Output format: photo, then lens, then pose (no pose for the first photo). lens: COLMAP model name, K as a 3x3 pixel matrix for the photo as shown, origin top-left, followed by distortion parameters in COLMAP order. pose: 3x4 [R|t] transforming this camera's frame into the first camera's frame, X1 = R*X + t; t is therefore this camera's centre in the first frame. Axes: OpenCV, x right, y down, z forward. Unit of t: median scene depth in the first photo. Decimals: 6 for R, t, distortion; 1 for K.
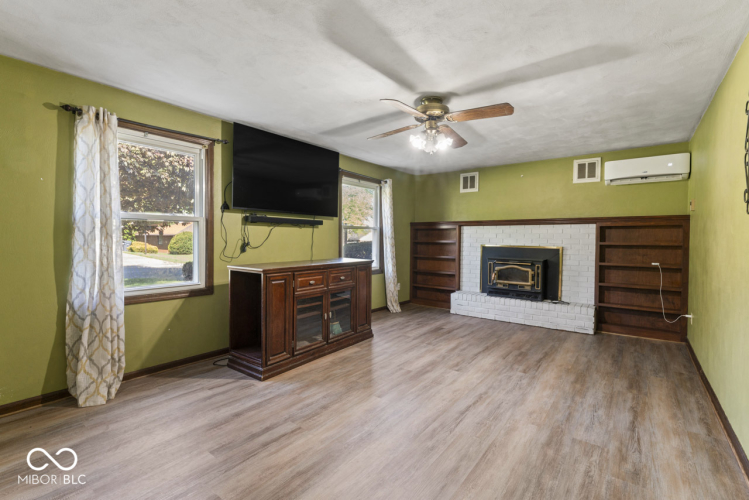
lens RADIAL K [[338.2, 0, 373.0], [0, 338.2, 245.0], [0, 0, 1]] dist [-0.002088, -0.000351]
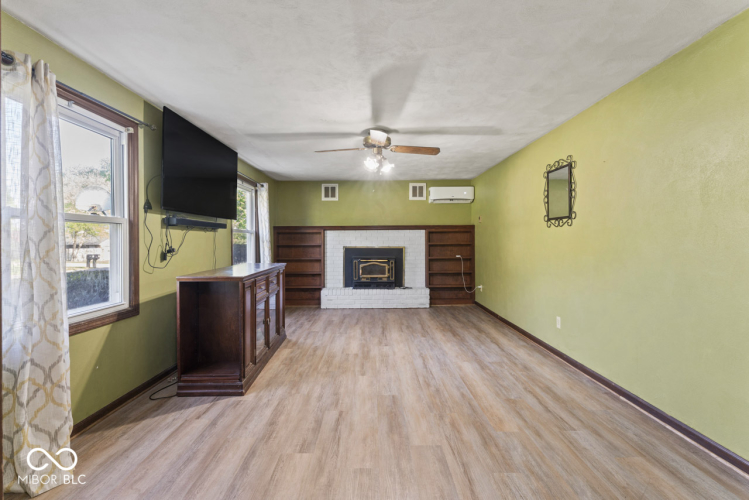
lens RADIAL K [[338.2, 0, 373.0], [0, 338.2, 242.8], [0, 0, 1]] dist [-0.002088, -0.000351]
pose [[0.787209, -0.014819, 0.616508, -0.446873], [0.023851, 0.999695, -0.006425, -0.005090], [-0.616225, 0.019763, 0.787322, 0.021523]]
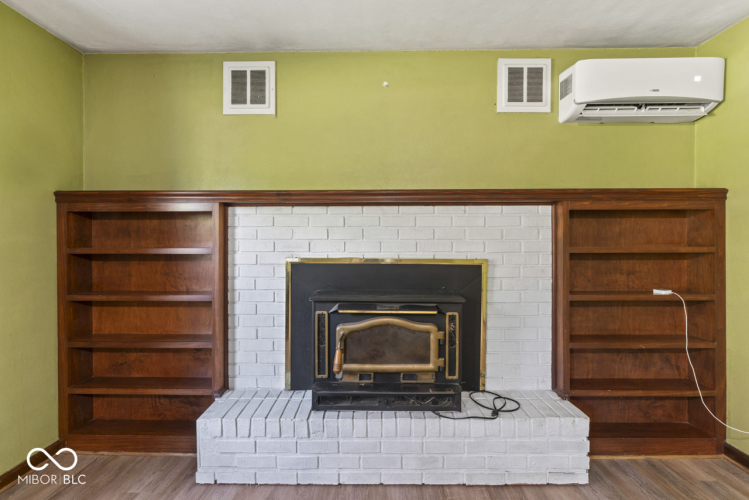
lens RADIAL K [[338.2, 0, 371.9], [0, 338.2, 243.1], [0, 0, 1]] dist [-0.002088, -0.000351]
pose [[0.795941, -0.012637, 0.605242, 0.241956], [0.020278, 0.999778, -0.005793, -0.018523], [-0.605034, 0.016884, 0.796021, 0.916611]]
